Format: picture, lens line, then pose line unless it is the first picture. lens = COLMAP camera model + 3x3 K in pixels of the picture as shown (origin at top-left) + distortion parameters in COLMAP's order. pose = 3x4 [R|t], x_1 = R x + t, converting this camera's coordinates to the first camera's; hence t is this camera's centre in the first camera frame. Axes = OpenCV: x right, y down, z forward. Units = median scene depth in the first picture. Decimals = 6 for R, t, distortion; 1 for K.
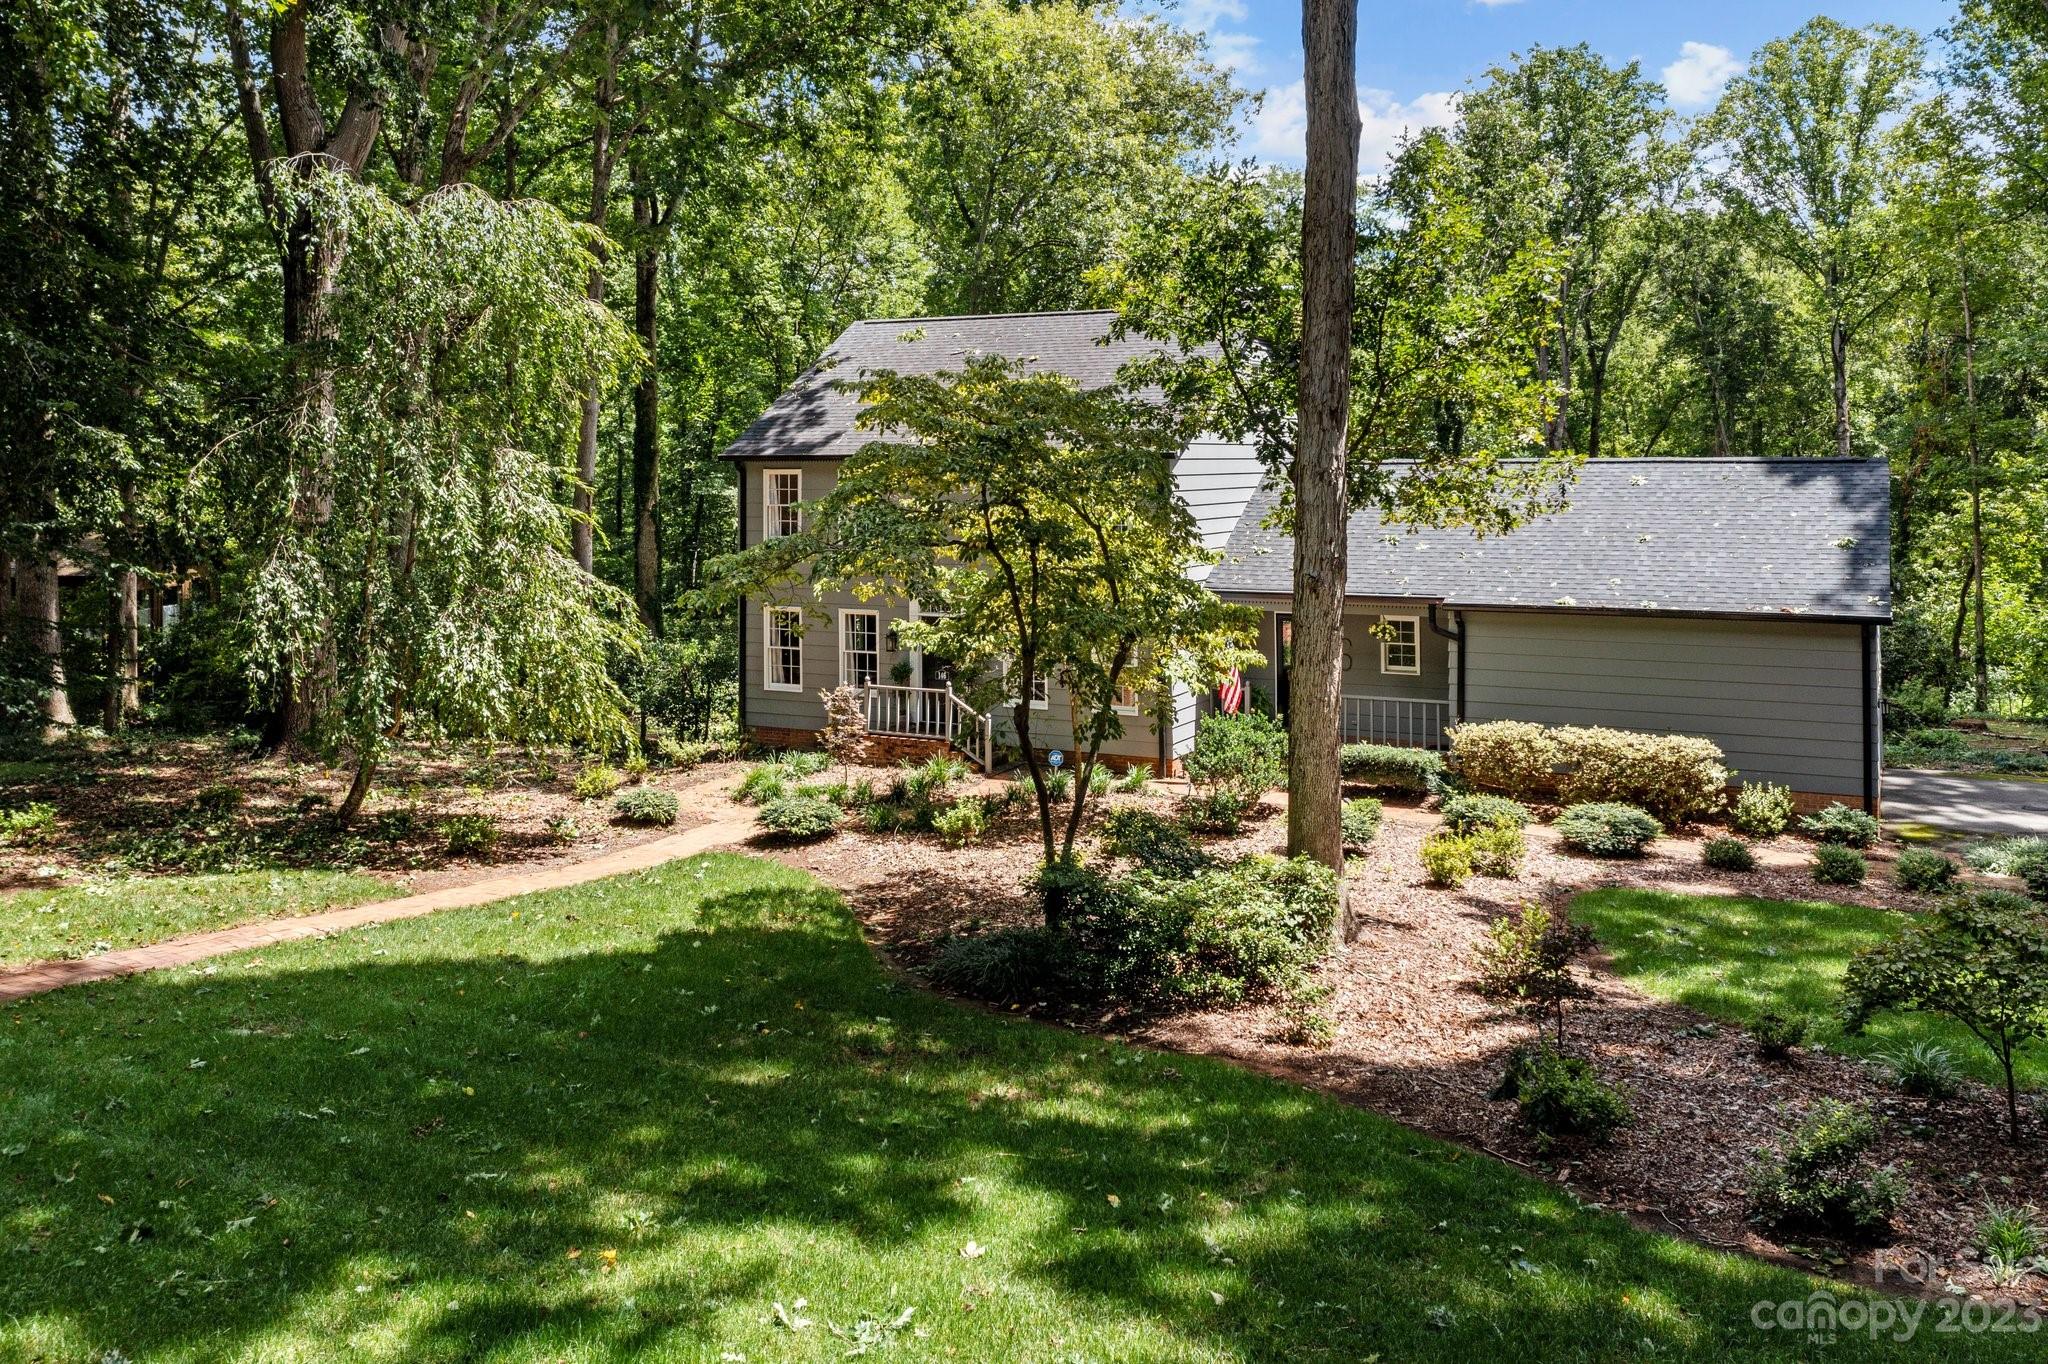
lens RADIAL K [[1674.9, 0, 1038.0], [0, 1674.9, 547.4], [0, 0, 1]] dist [0.007014, -0.002126]
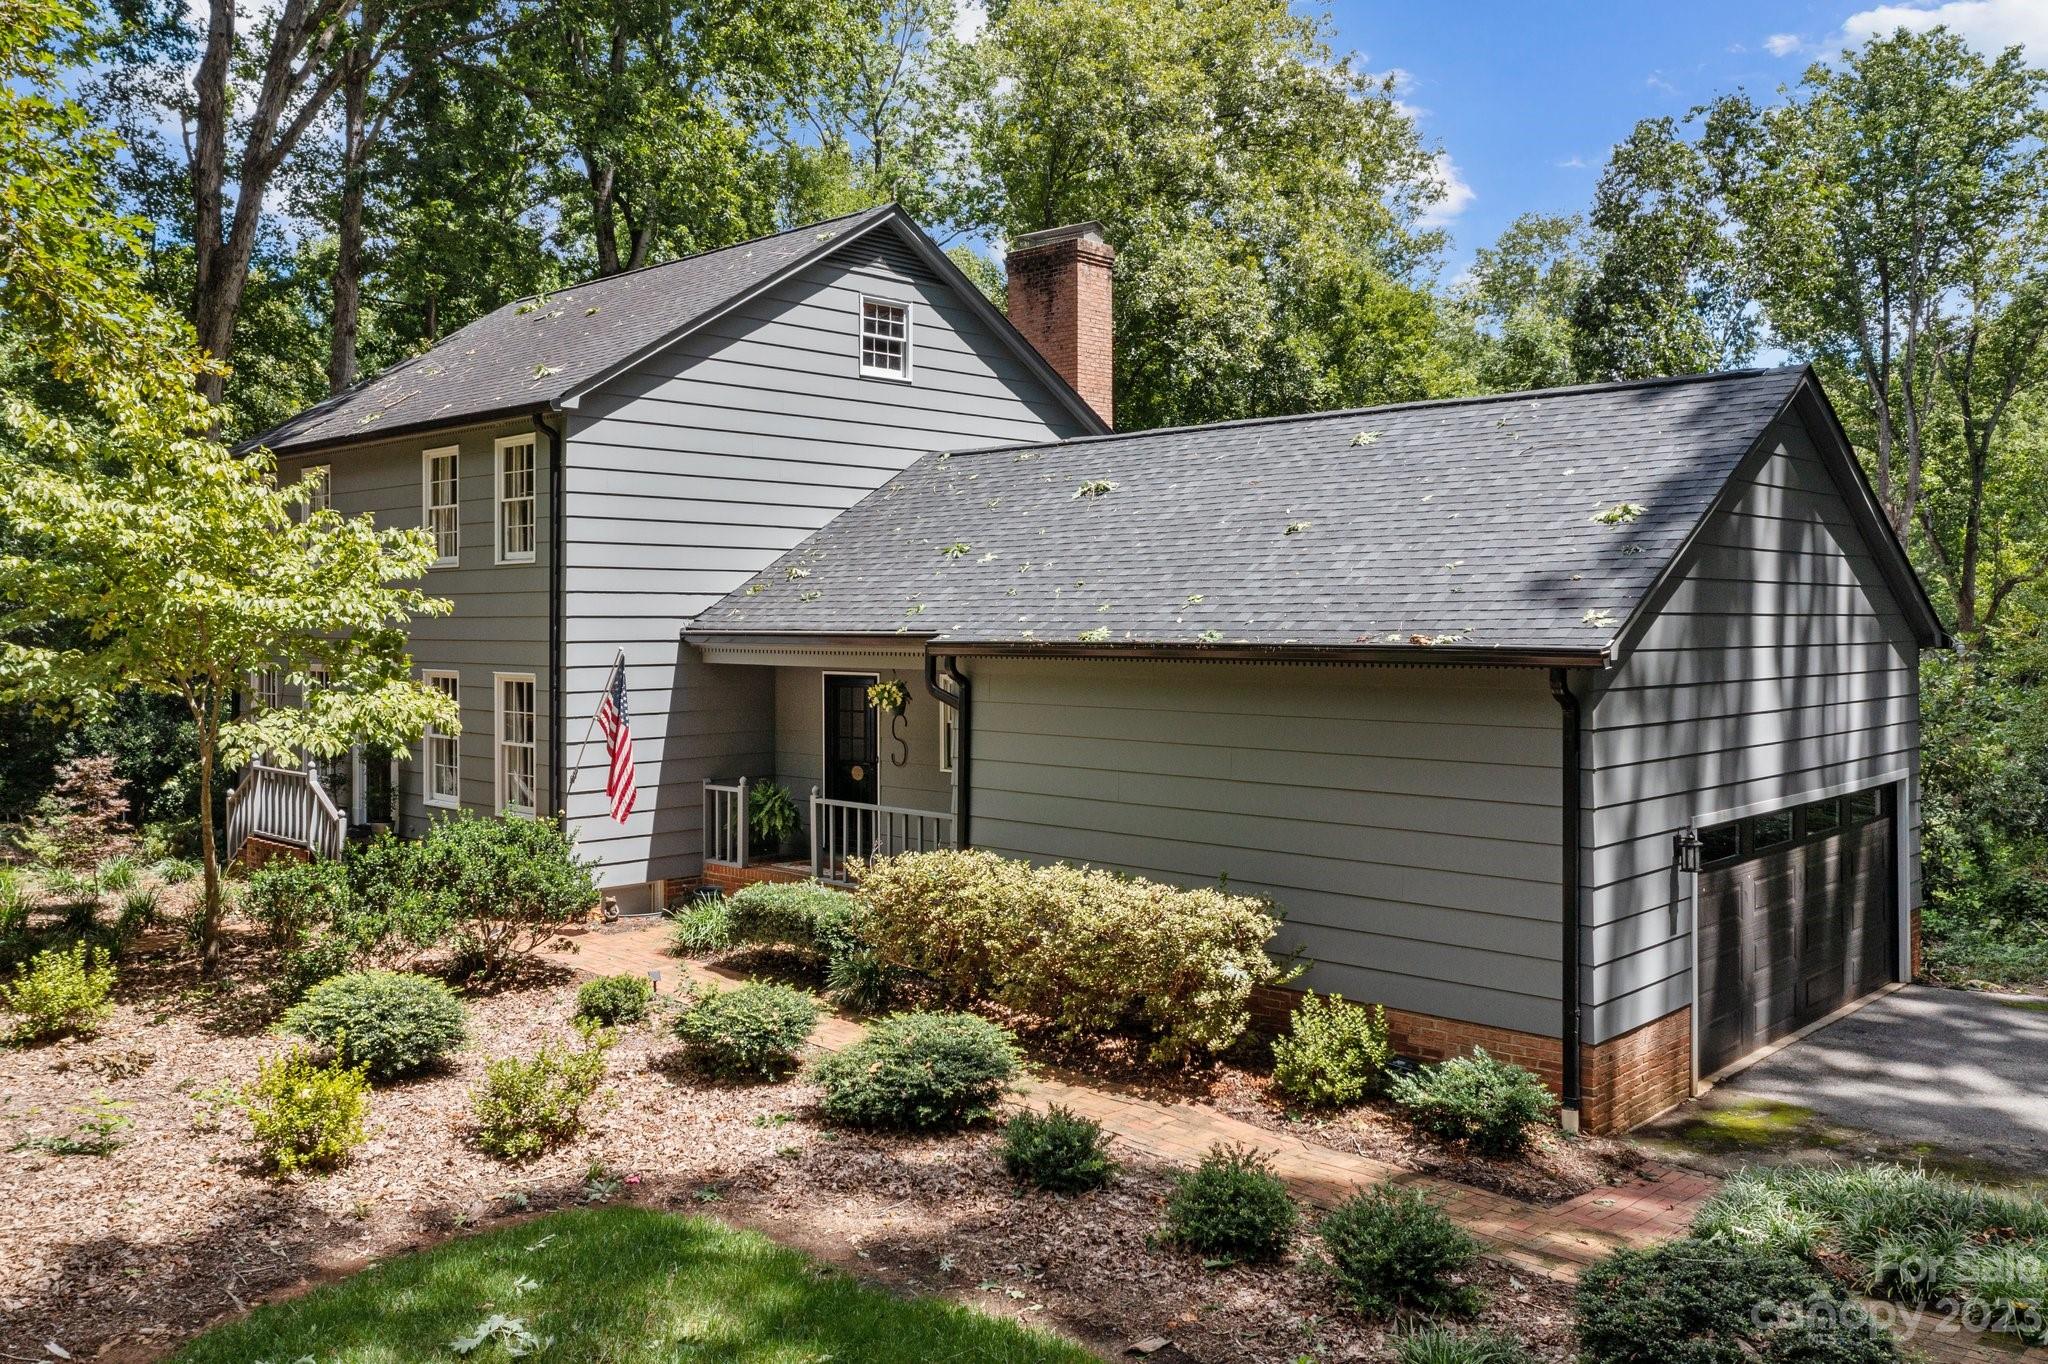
lens RADIAL K [[1644.7, 0, 1024.0], [0, 1644.7, 682.0], [0, 0, 1]] dist [0.004170, 0.007515]
pose [[0.959273, 0.015433, -0.282060, 0.432640], [-0.018481, 0.999796, -0.008147, 0.051160], [0.281877, 0.013028, 0.959362, 0.473790]]
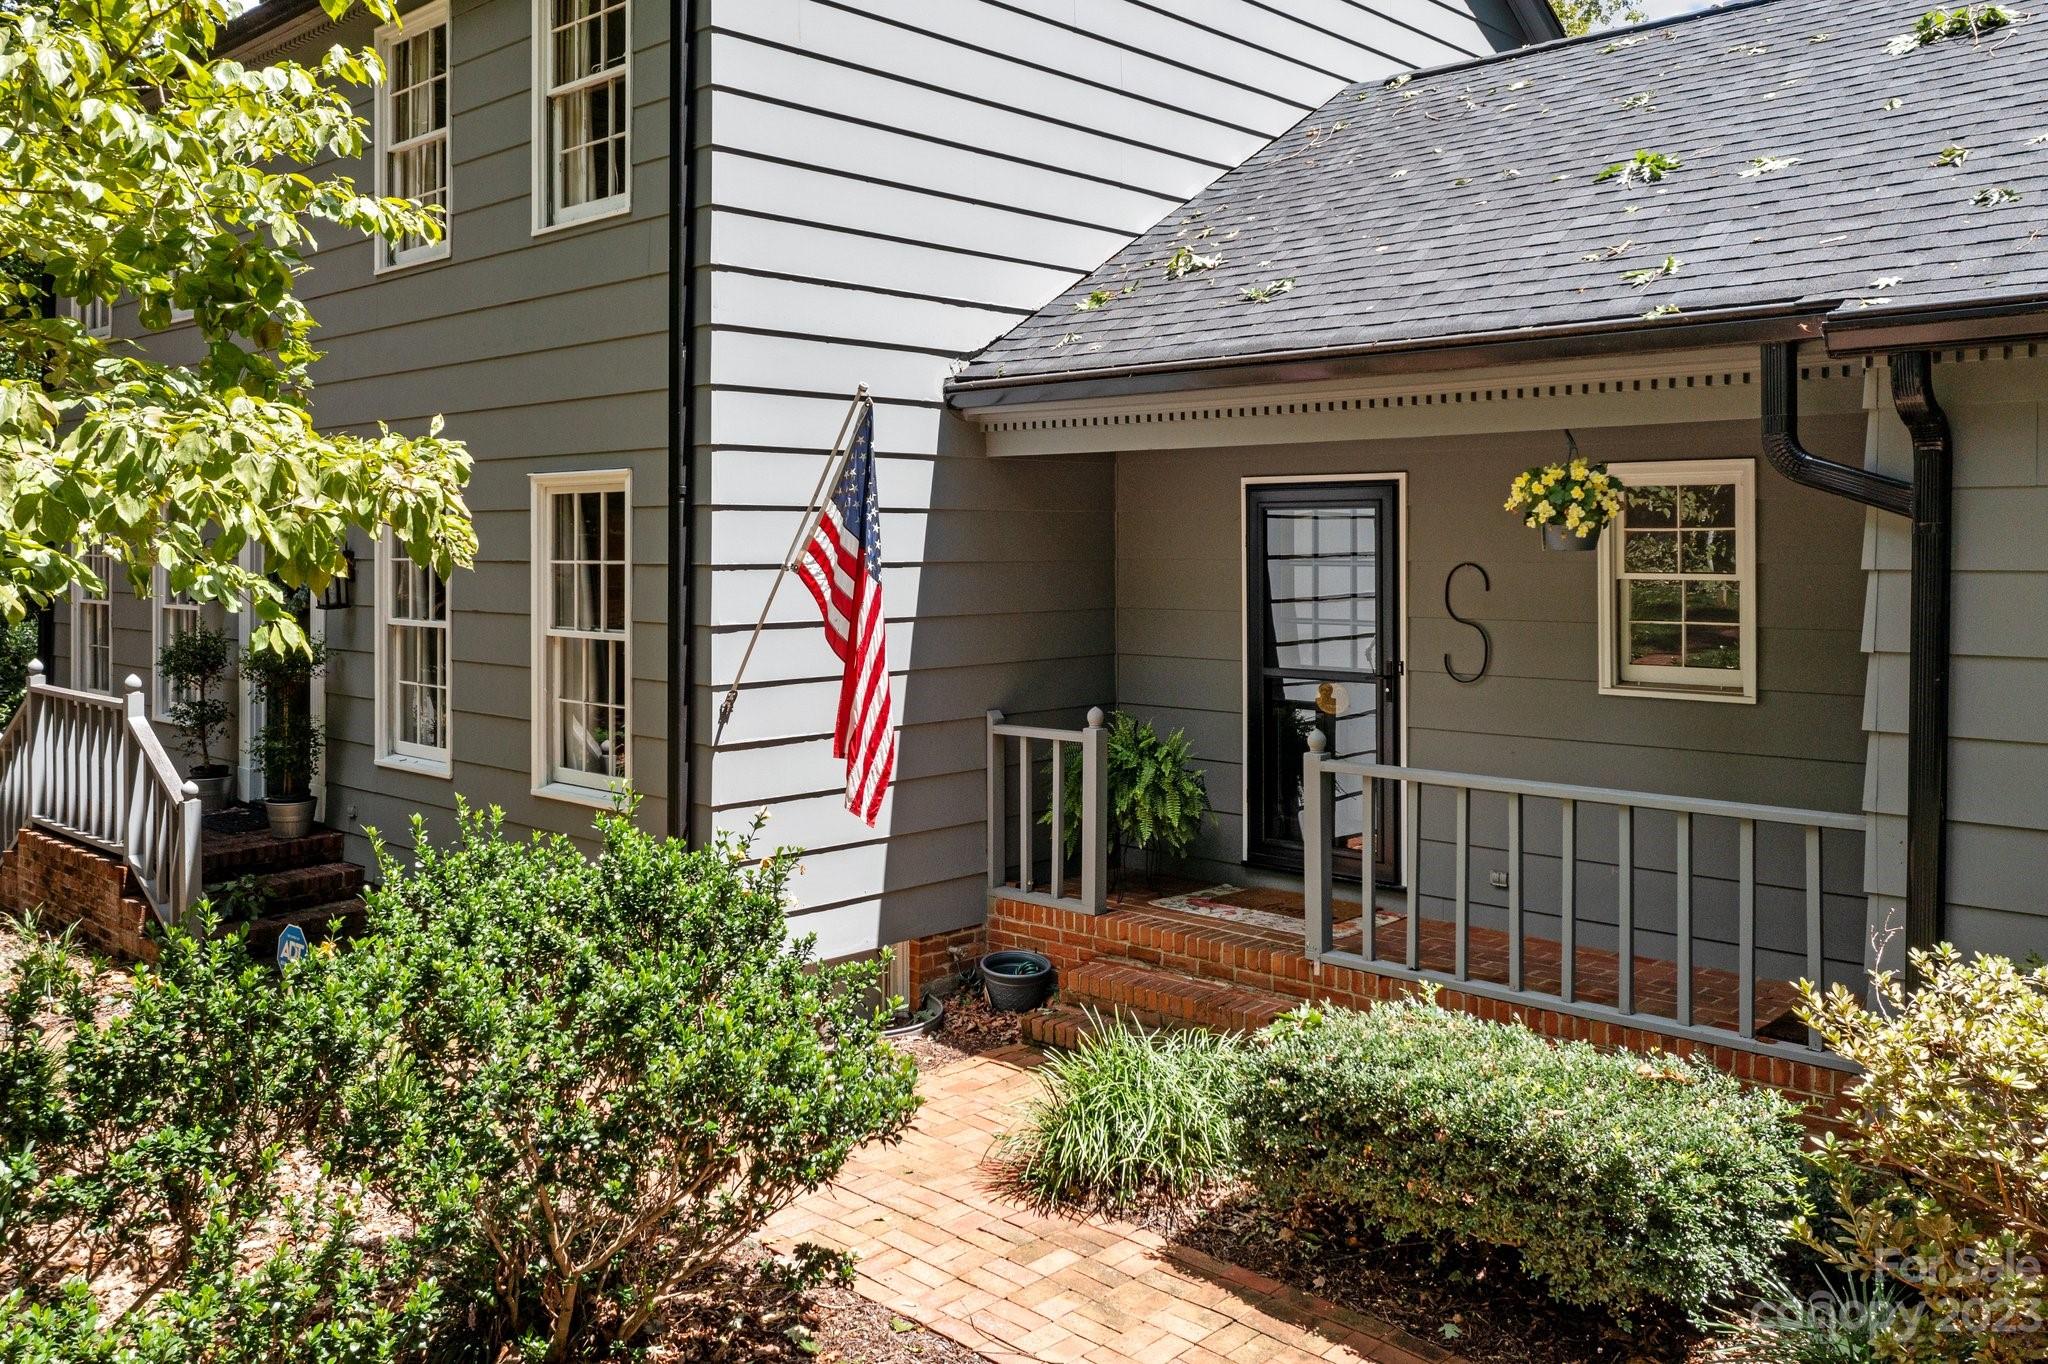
lens RADIAL K [[1686.5, 0, 1021.3], [0, 1686.5, 586.8], [0, 0, 1]] dist [0.019904, 0.002826]
pose [[0.960225, 0.012048, -0.278967, 0.207522], [-0.017833, 0.999675, -0.018210, 0.070355], [0.278657, 0.022460, 0.960128, 0.787011]]
